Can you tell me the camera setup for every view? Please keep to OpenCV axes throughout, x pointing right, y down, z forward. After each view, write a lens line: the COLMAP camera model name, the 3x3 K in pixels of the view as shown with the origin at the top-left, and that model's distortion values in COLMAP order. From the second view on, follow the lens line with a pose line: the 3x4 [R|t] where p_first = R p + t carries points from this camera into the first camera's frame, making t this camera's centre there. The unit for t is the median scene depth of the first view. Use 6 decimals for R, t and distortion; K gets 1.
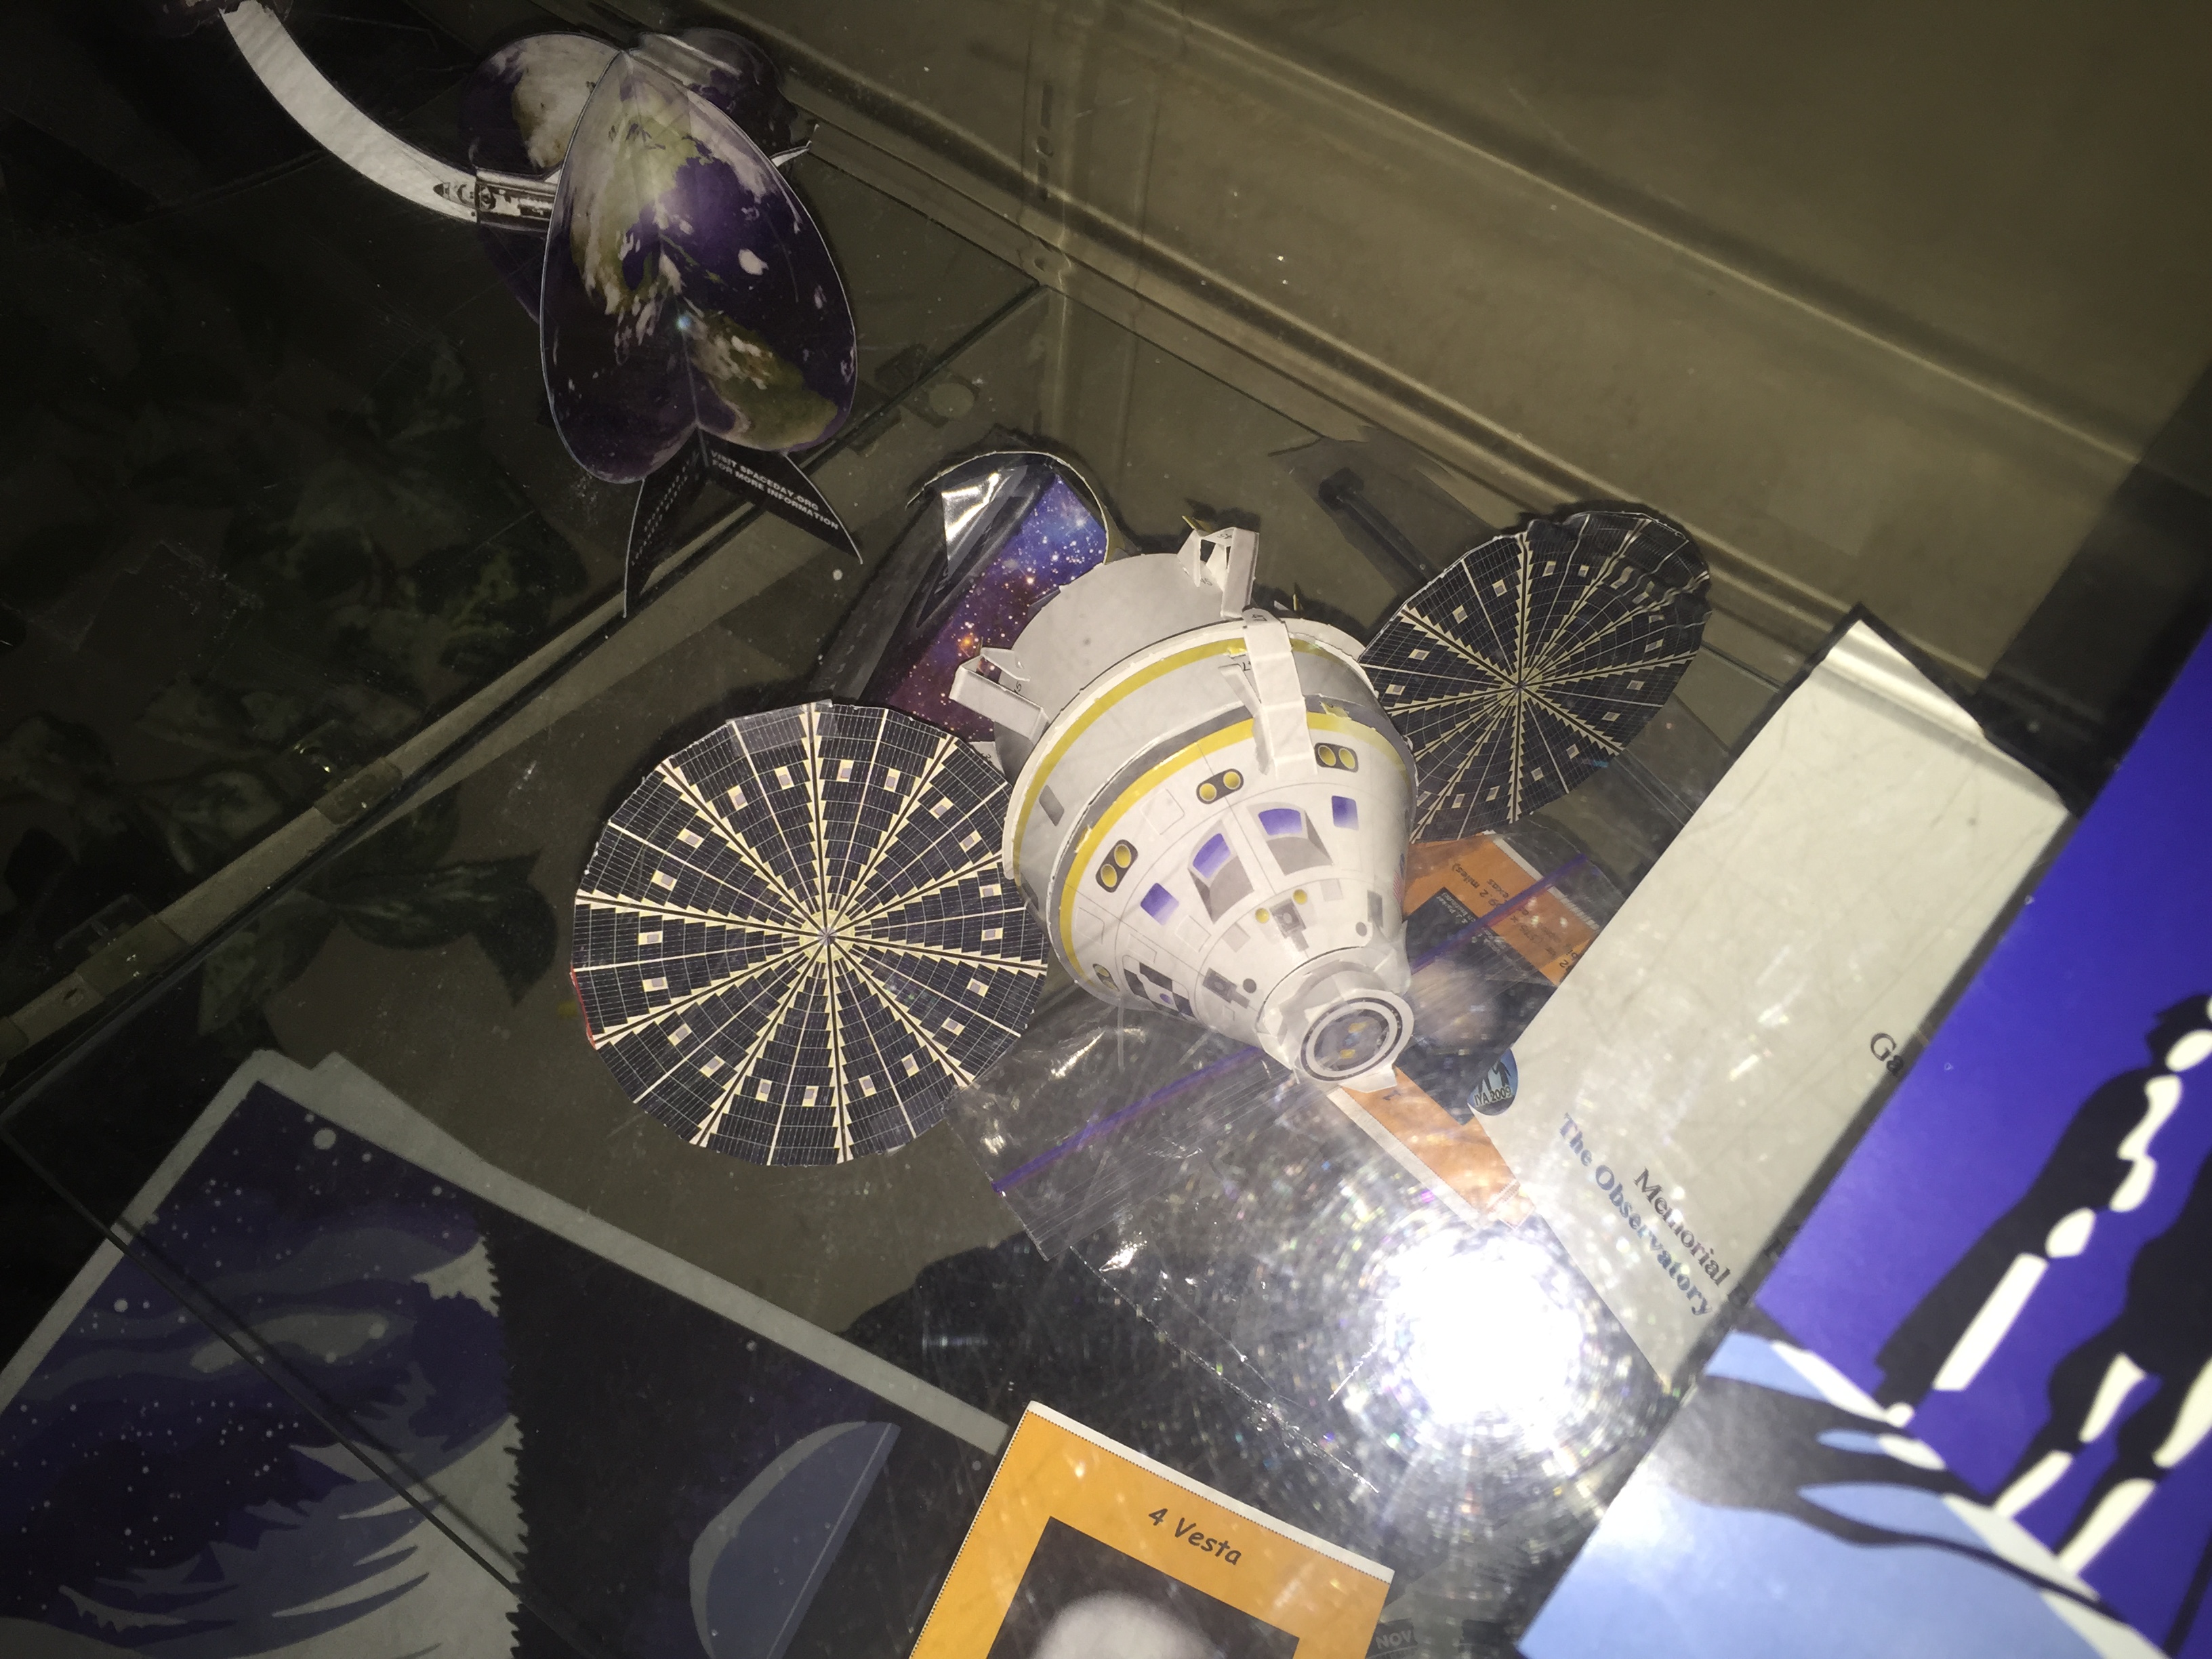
lens RADIAL K [[1891.9, 0, 1113.5], [0, 1891.9, 822.9], [0, 0, 1]] dist [0.053210, -0.078171]
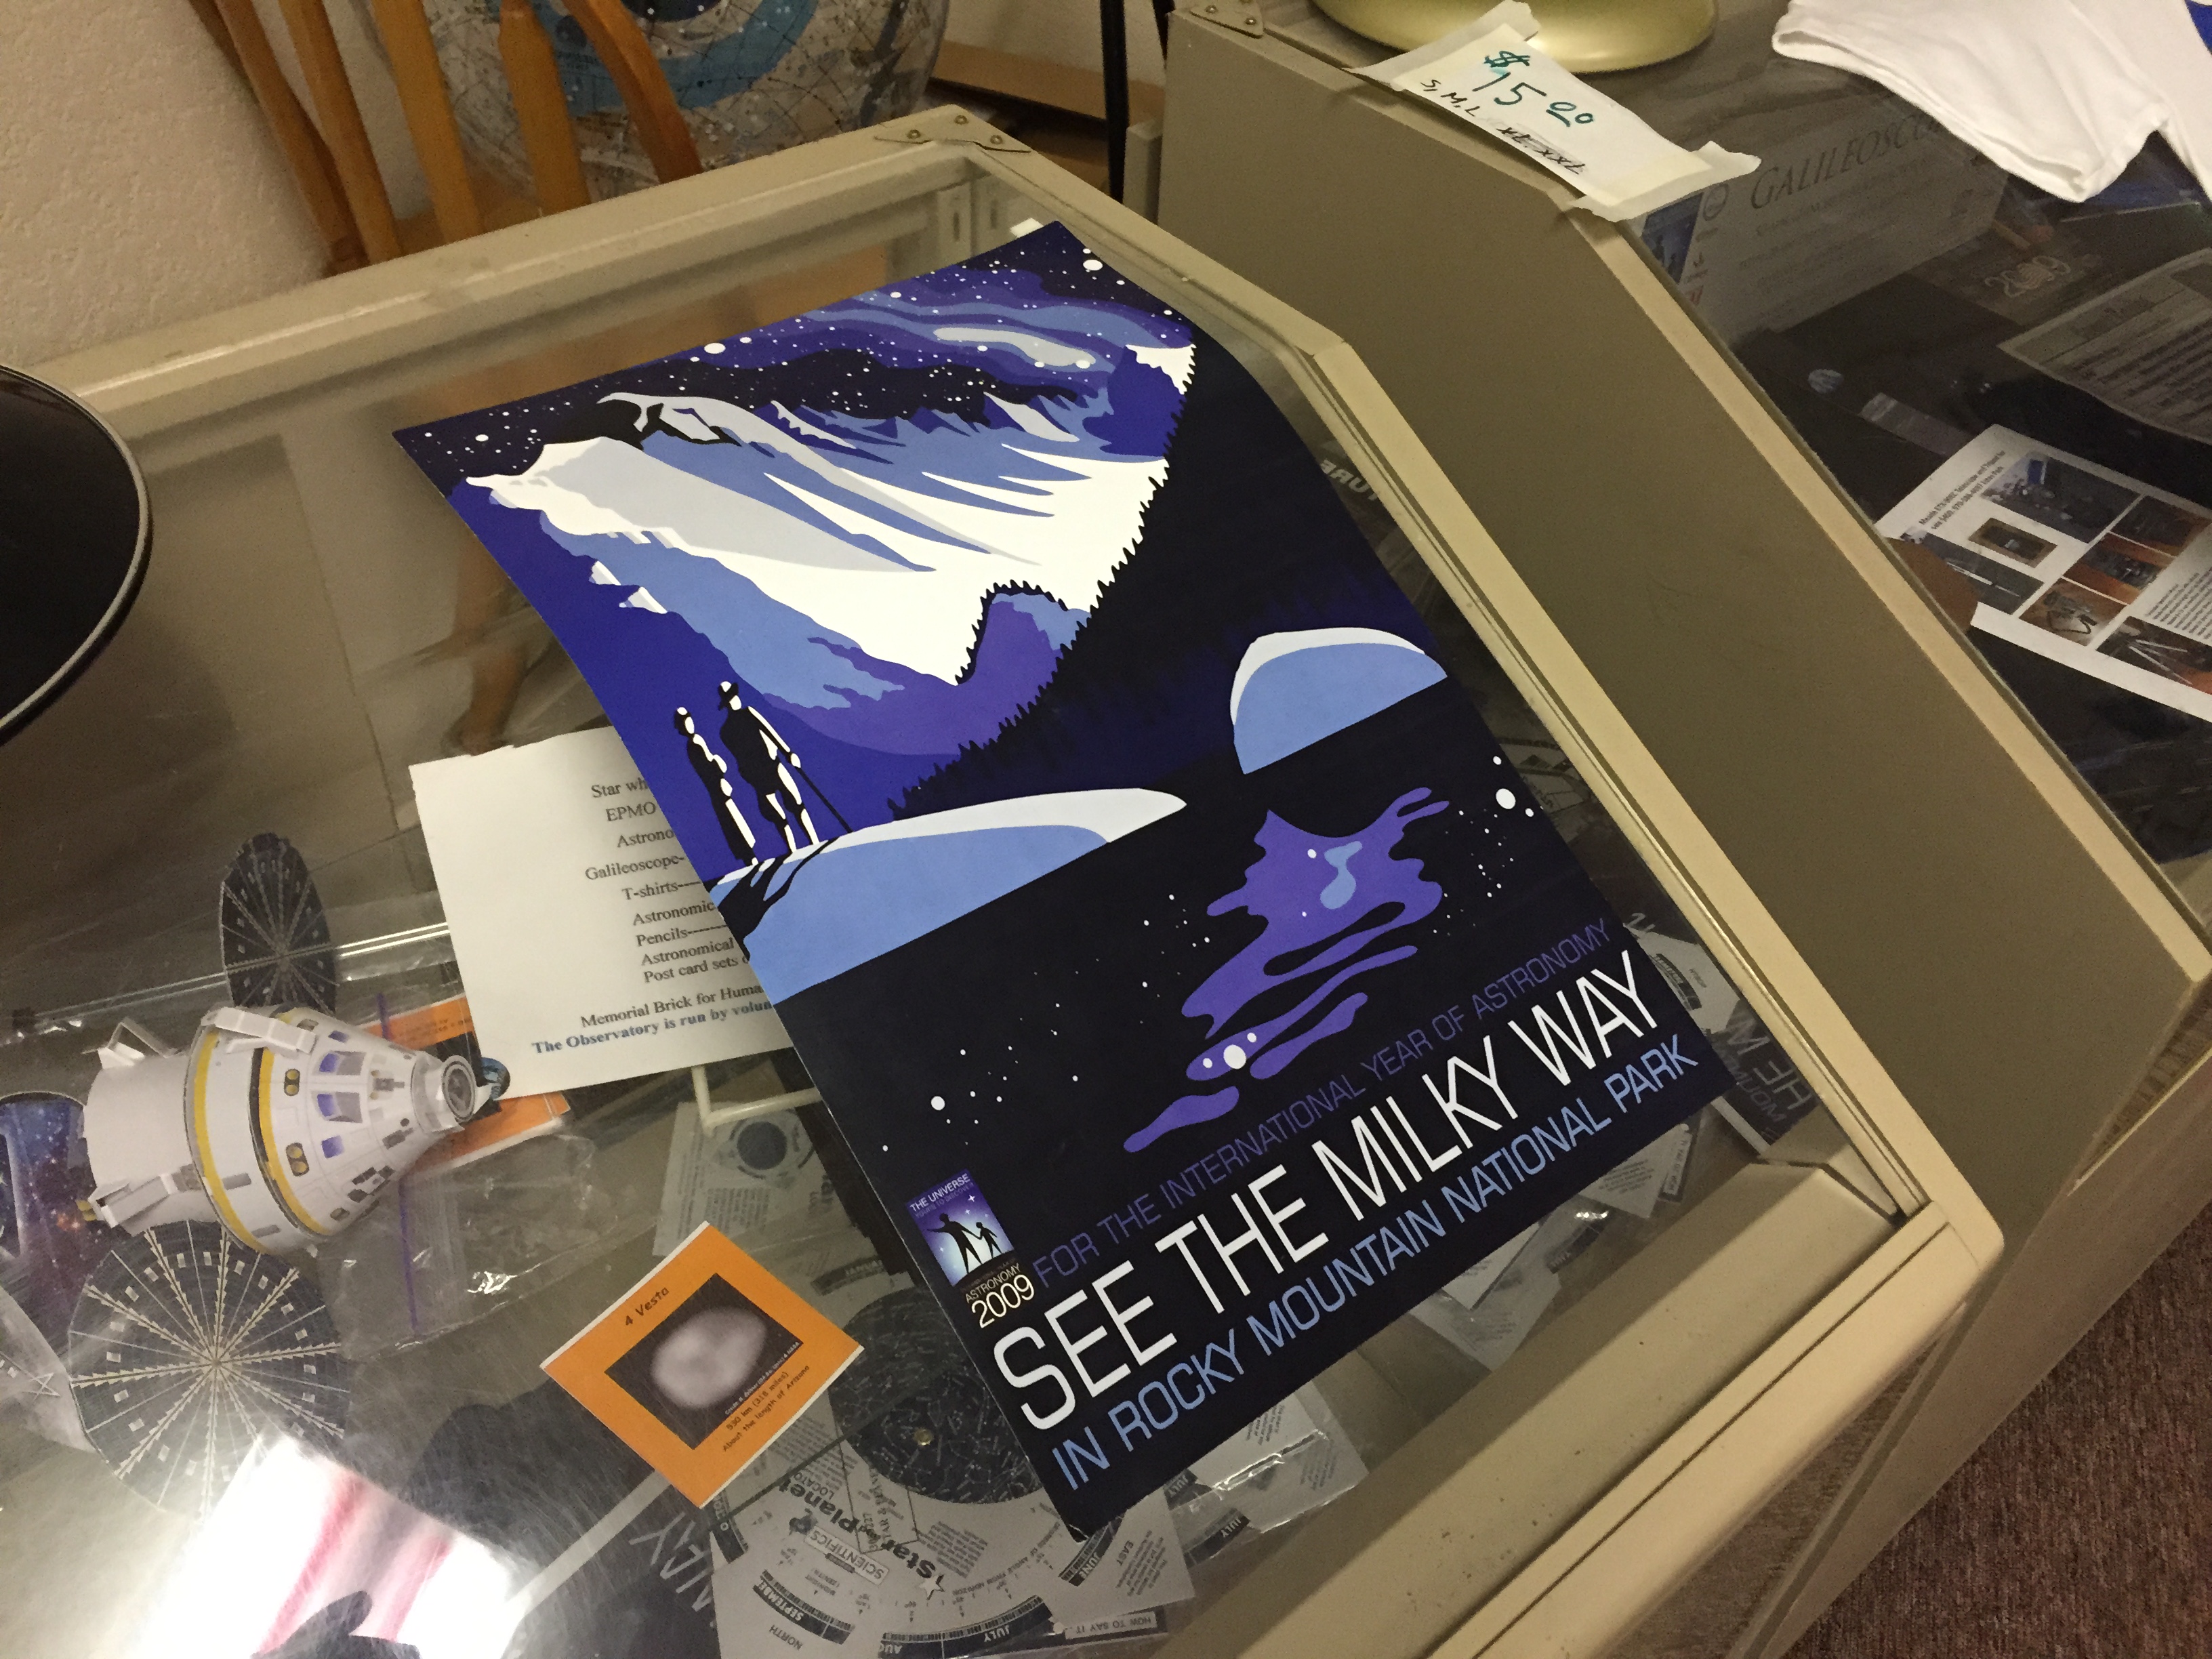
lens RADIAL K [[1891.9, 0, 1106.2], [0, 1891.9, 830.5], [0, 0, 1]] dist [0.053210, -0.078171]
pose [[0.258338, -0.721611, 0.642292, -0.719335], [0.771789, 0.554048, 0.312046, -0.118534], [-0.581037, 0.415100, 0.700063, -0.772652]]
